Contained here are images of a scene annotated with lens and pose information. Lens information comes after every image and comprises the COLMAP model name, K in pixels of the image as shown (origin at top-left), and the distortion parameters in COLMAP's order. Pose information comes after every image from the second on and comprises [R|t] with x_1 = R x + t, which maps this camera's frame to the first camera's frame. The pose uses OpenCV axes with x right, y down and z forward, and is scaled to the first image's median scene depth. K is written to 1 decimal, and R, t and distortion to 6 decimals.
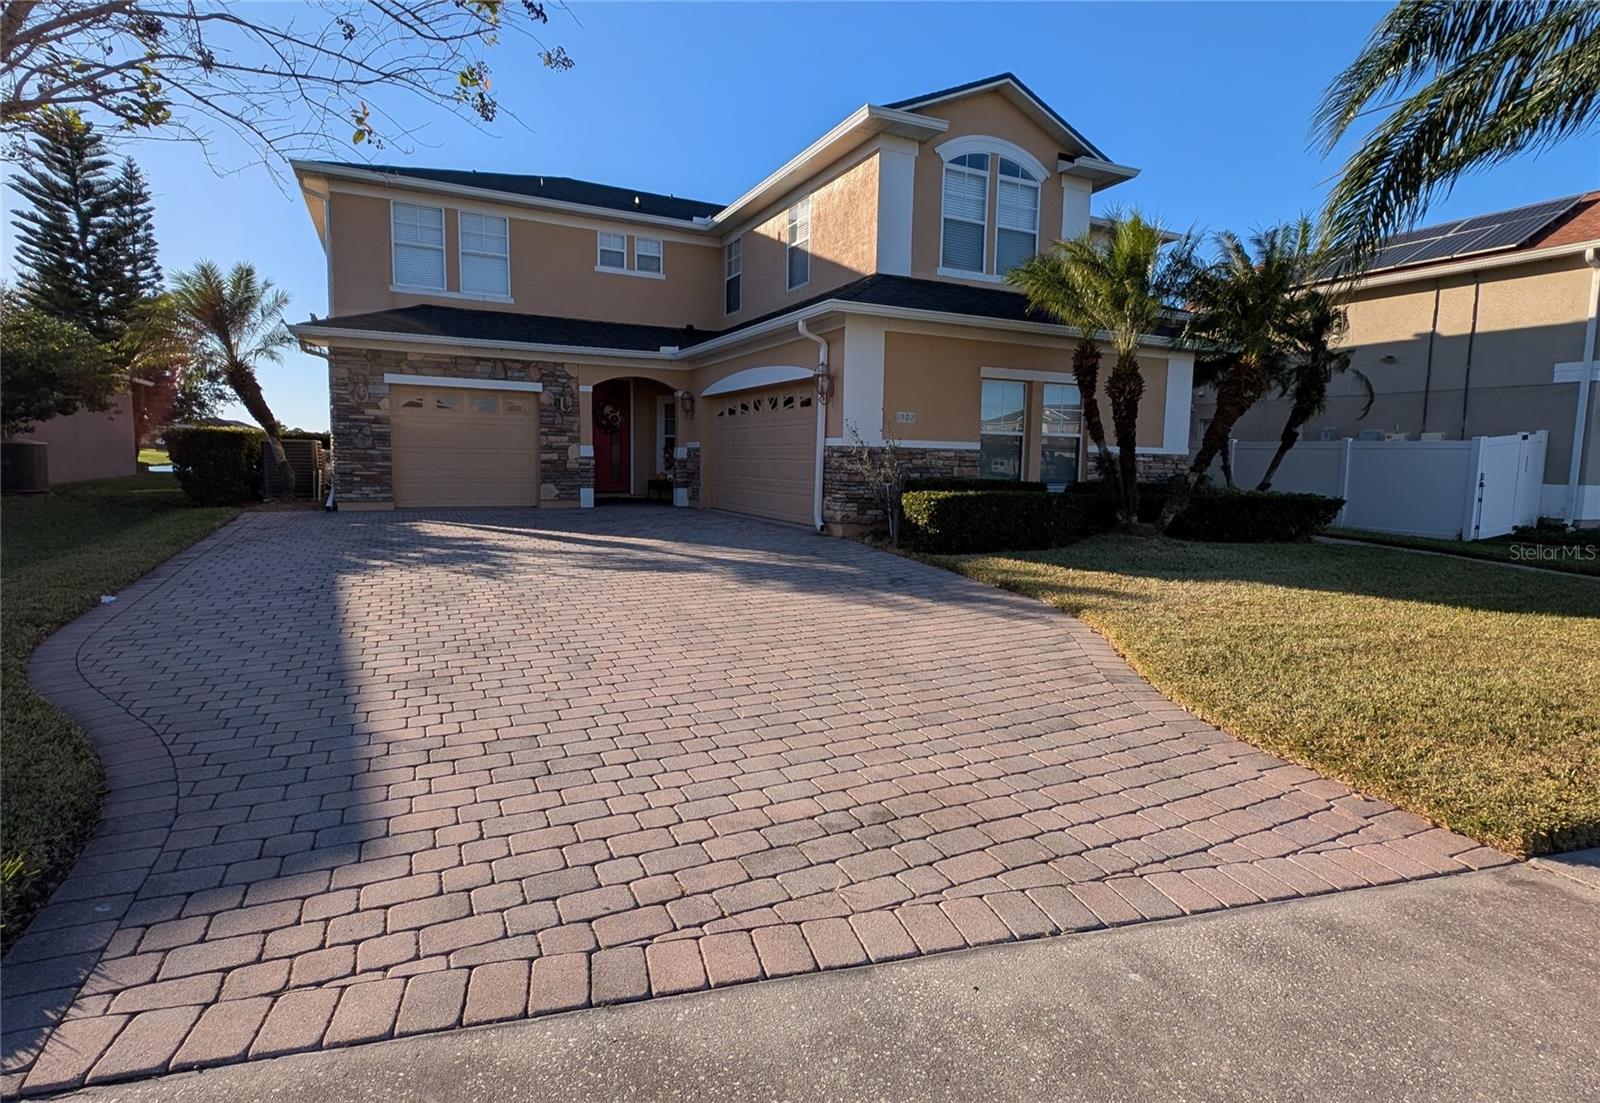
lens RADIAL K [[791.5, 0, 797.6], [0, 791.5, 528.0], [0, 0, 1]] dist [0.013772, 0.000679]
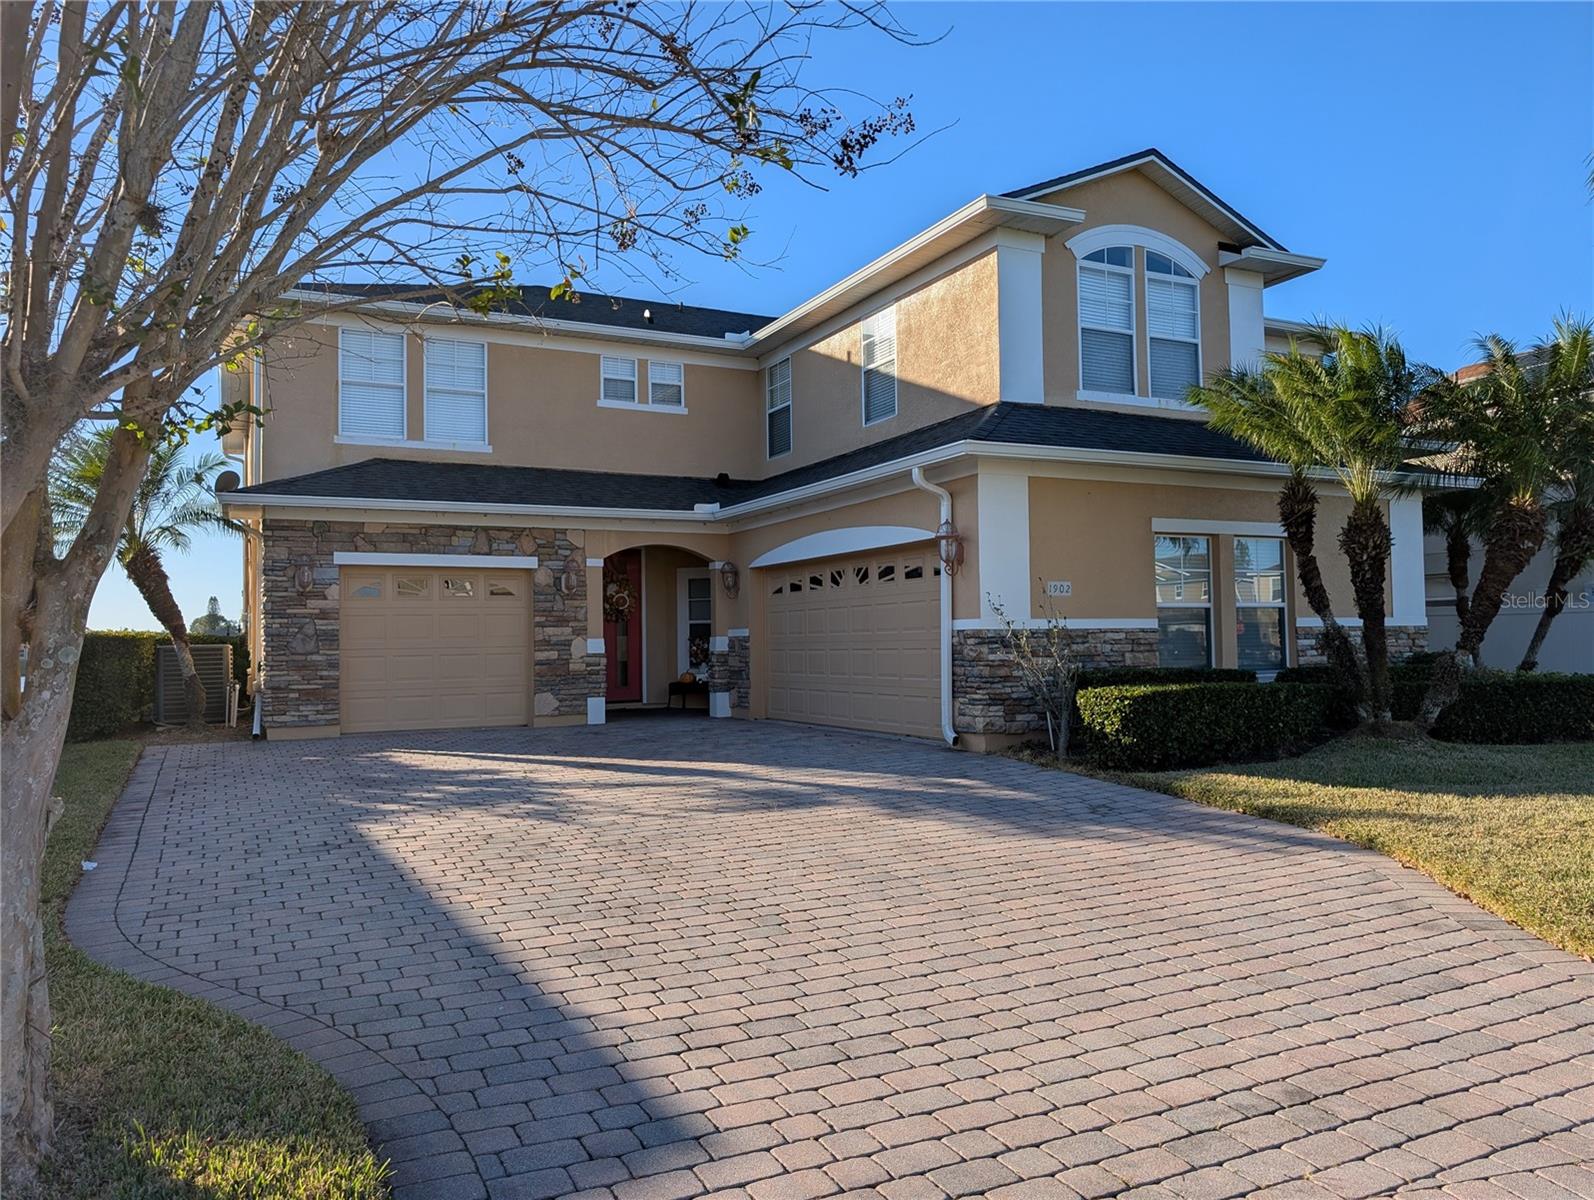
lens RADIAL K [[1133.7, 0, 797.0], [0, 1133.7, 600.0], [0, 0, 1]] dist [0.016377, -0.006964]
pose [[0.999483, -0.032152, 0.000970, -0.114609], [0.032016, 0.991408, -0.126831, -0.001133], [0.003116, 0.126796, 0.991924, -0.062604]]
